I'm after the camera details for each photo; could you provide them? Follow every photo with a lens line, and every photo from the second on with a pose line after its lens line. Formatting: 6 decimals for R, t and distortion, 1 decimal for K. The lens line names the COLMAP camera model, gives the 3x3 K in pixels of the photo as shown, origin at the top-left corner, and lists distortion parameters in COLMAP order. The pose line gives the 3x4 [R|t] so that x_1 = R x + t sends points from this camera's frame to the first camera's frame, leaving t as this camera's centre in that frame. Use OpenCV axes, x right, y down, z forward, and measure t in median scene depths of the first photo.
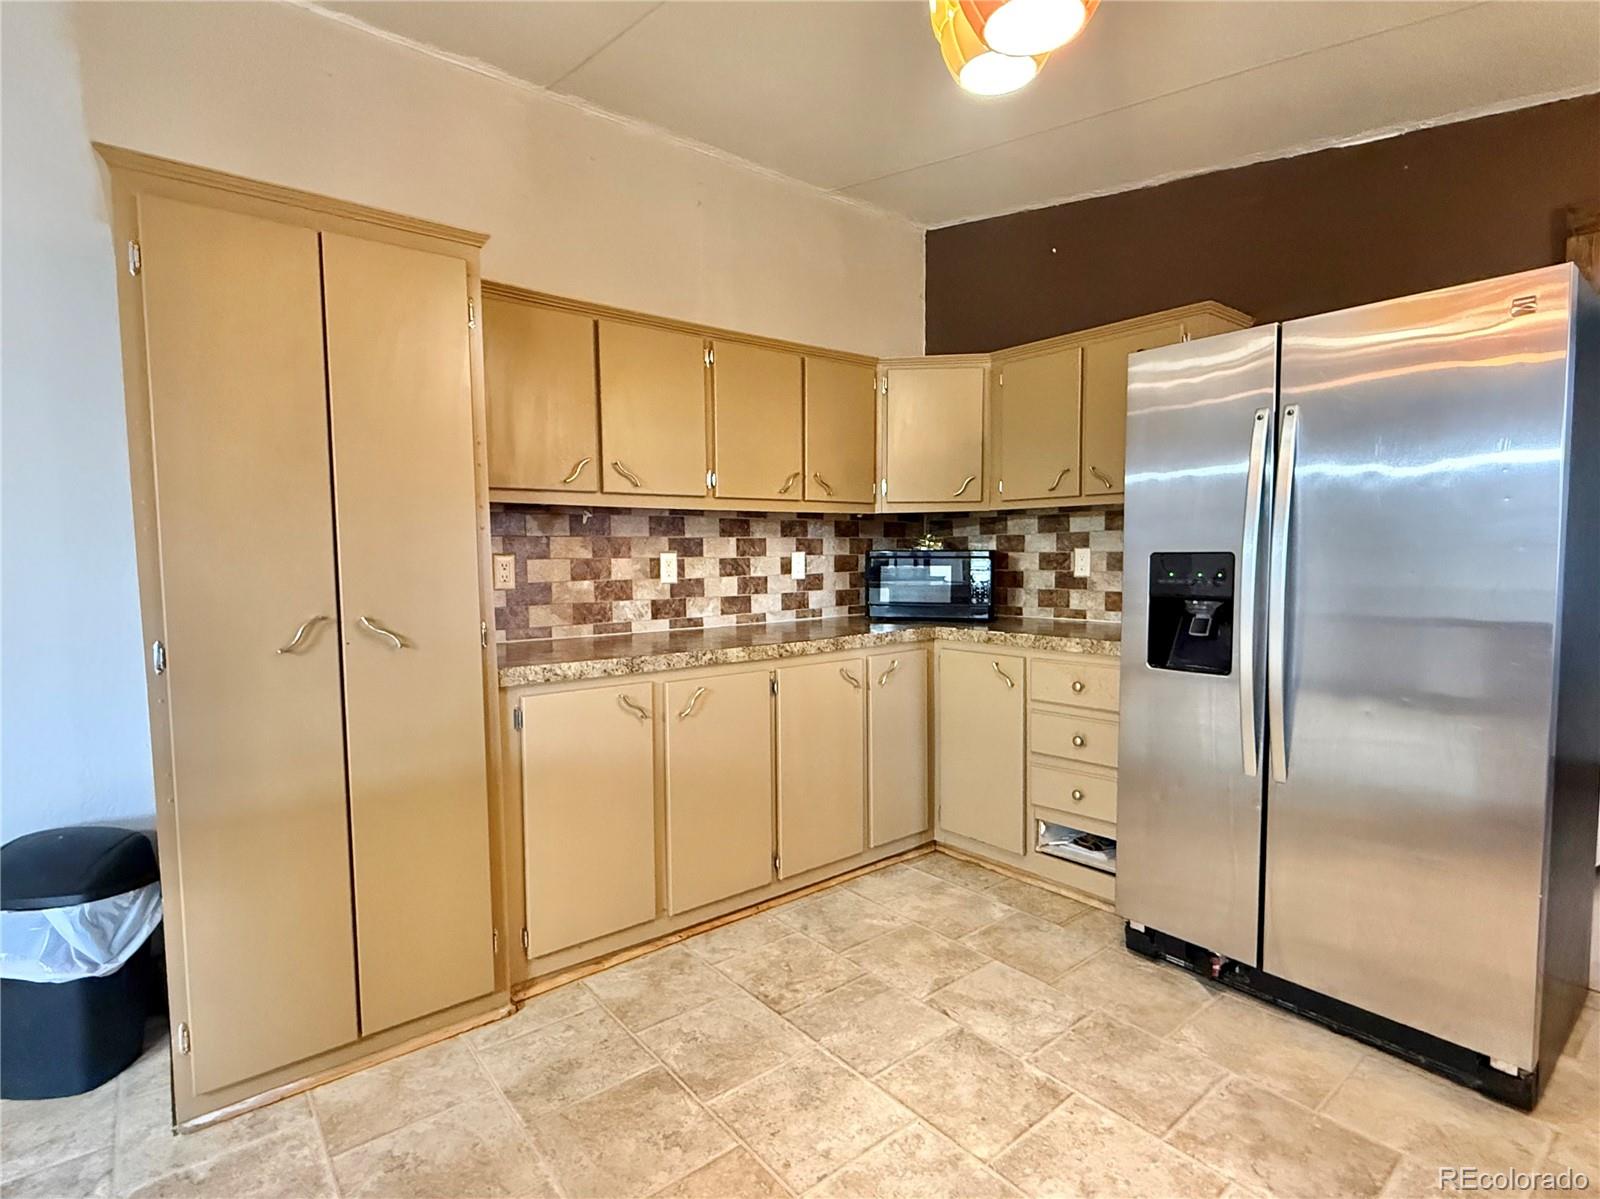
lens RADIAL K [[793.8, 0, 800.9], [0, 793.8, 601.5], [0, 0, 1]] dist [0.001122, 0.000719]
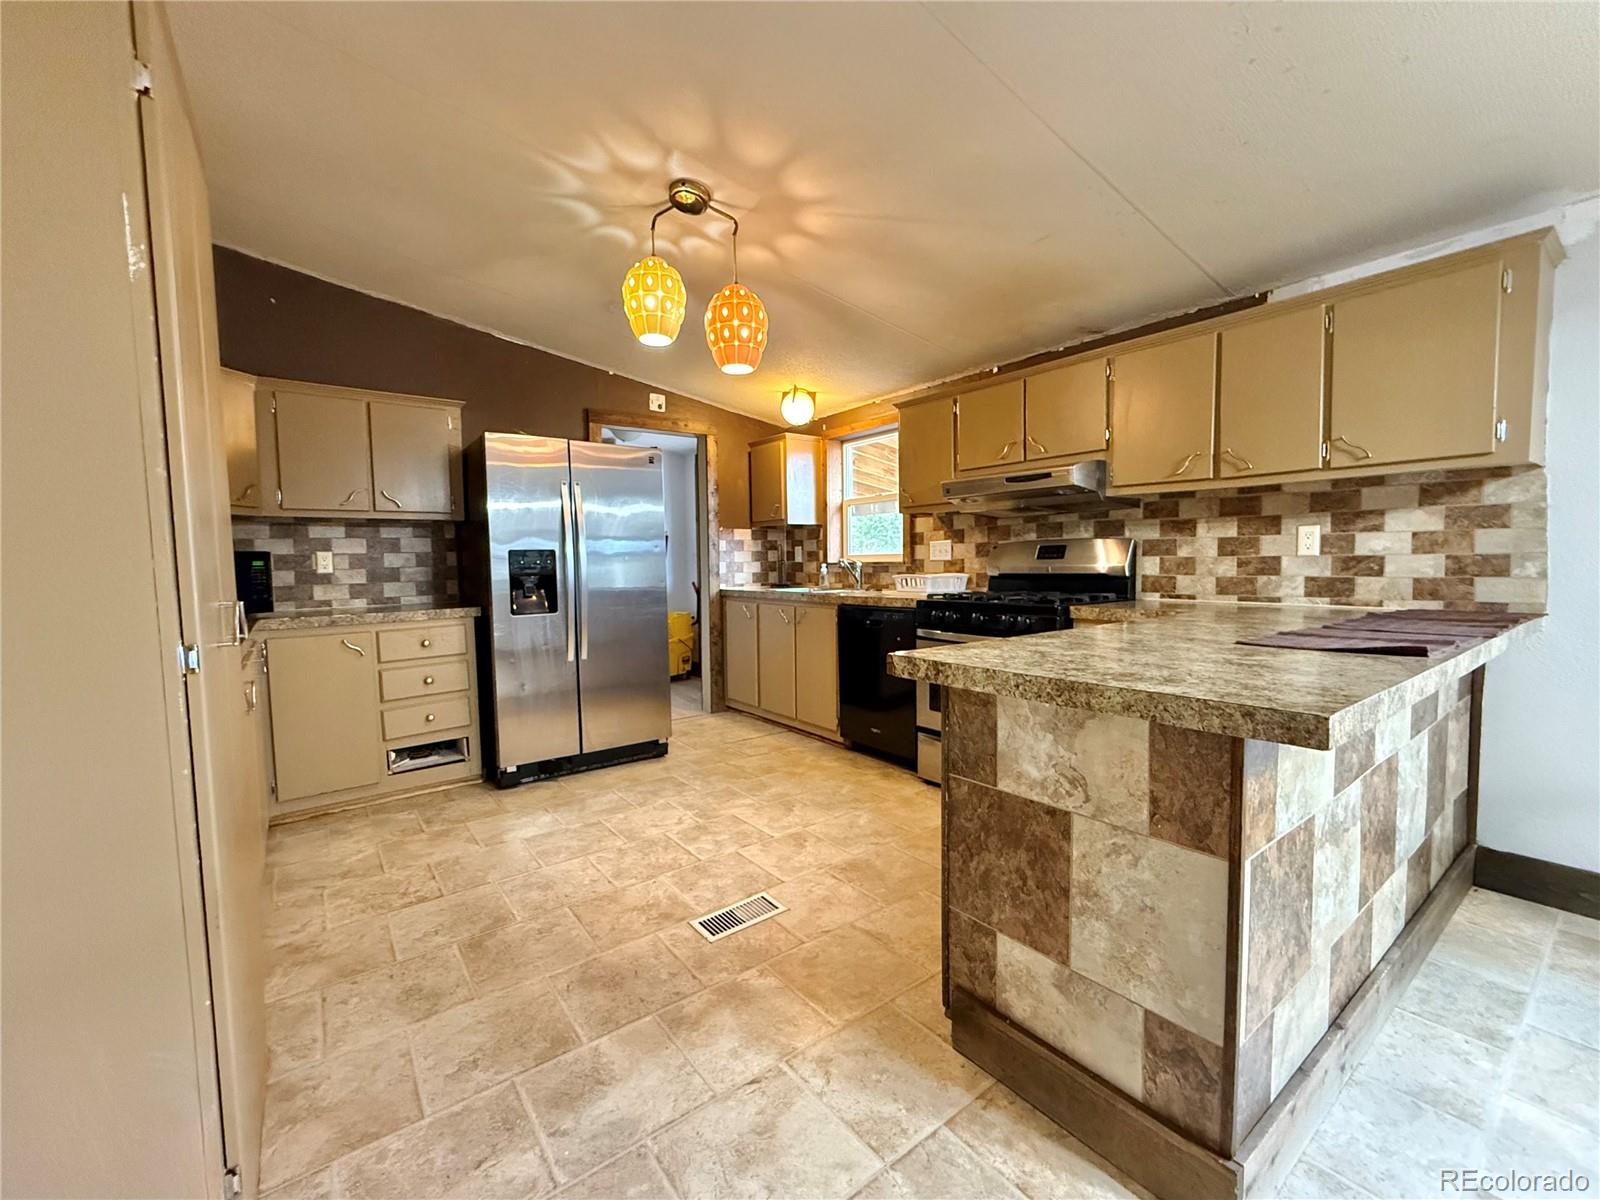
lens RADIAL K [[637.8, 0, 803.8], [0, 637.8, 598.9], [0, 0, 1]] dist [0.001613, -0.000162]
pose [[0.044848, -0.058054, 0.997306, -0.803100], [0.079530, 0.995349, 0.054364, 0.017799], [-0.995823, 0.076877, 0.049256, 0.250496]]
